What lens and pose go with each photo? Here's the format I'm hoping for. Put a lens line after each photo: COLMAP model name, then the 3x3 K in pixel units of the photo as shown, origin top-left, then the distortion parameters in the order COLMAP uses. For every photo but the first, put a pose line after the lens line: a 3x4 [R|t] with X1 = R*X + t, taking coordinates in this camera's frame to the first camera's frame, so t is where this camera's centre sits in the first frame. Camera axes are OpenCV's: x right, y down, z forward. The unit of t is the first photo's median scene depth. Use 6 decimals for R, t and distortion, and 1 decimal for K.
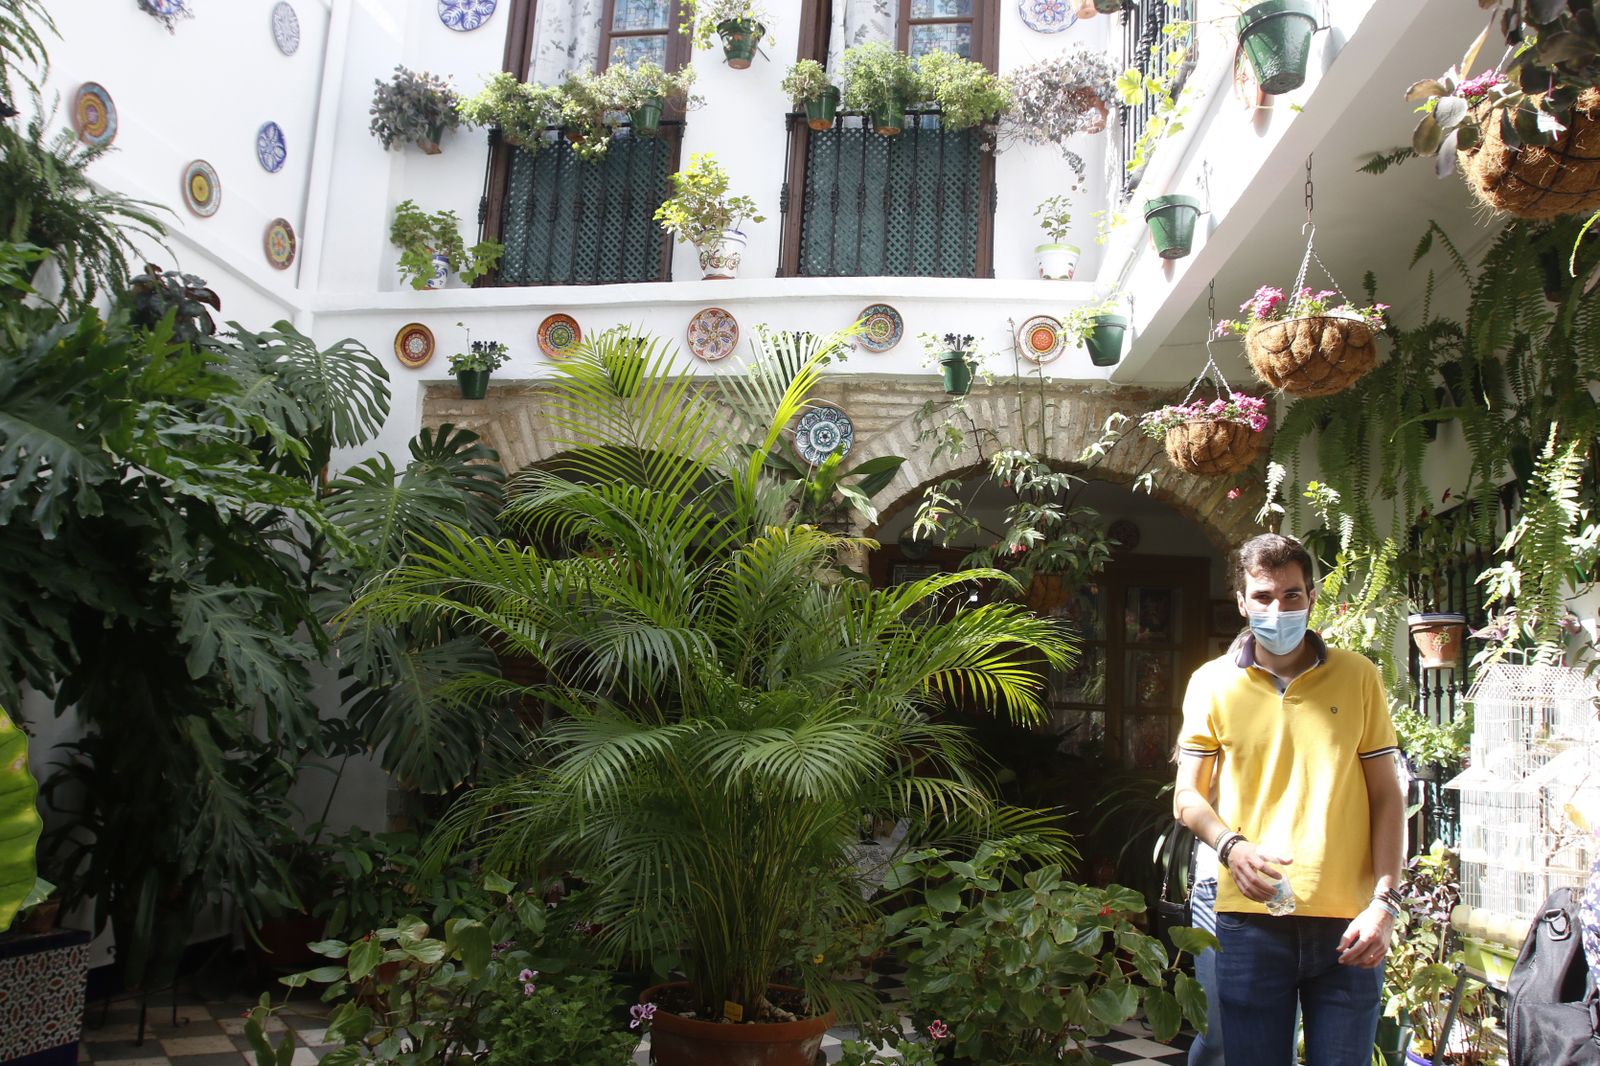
lens RADIAL K [[1156.8, 0, 797.9], [0, 1156.8, 536.4], [0, 0, 1]] dist [-0.100397, 0.062295]
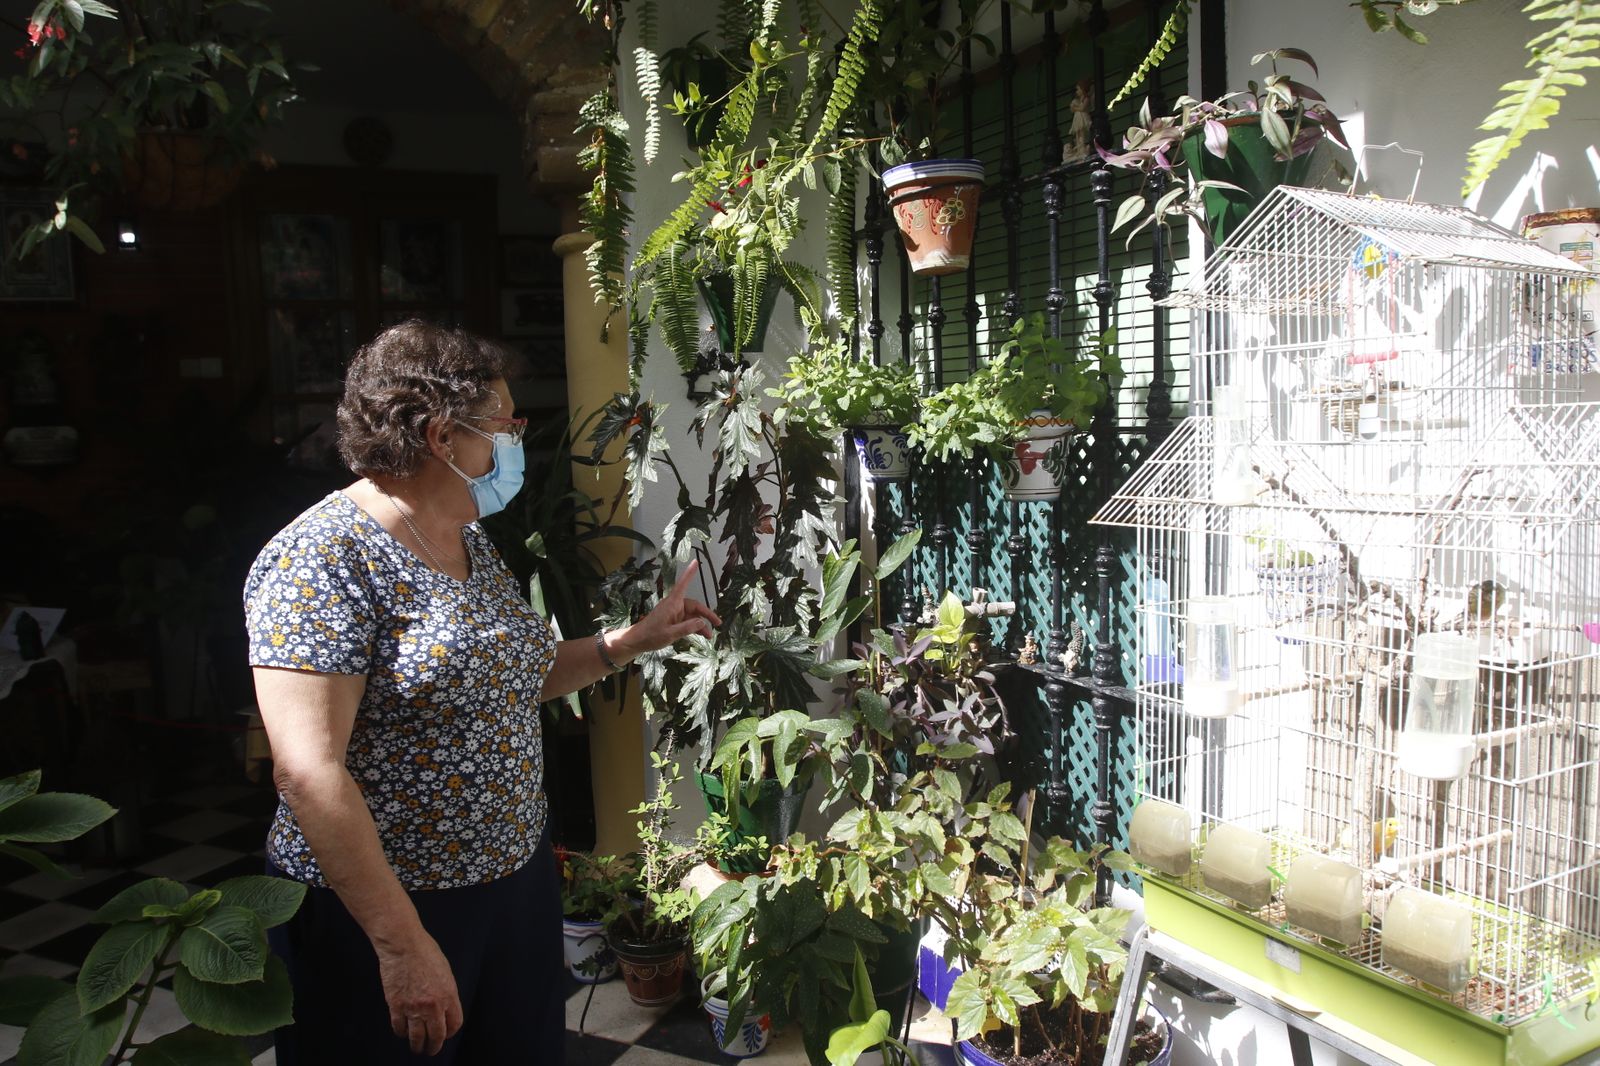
lens RADIAL K [[1156.8, 0, 797.9], [0, 1156.8, 536.4], [0, 0, 1]] dist [-0.100397, 0.062295]
pose [[0.828558, -0.144363, 0.540971, 0.207266], [-0.004352, 0.964499, 0.264051, 0.094601], [-0.559886, -0.221136, 0.798516, 0.579228]]
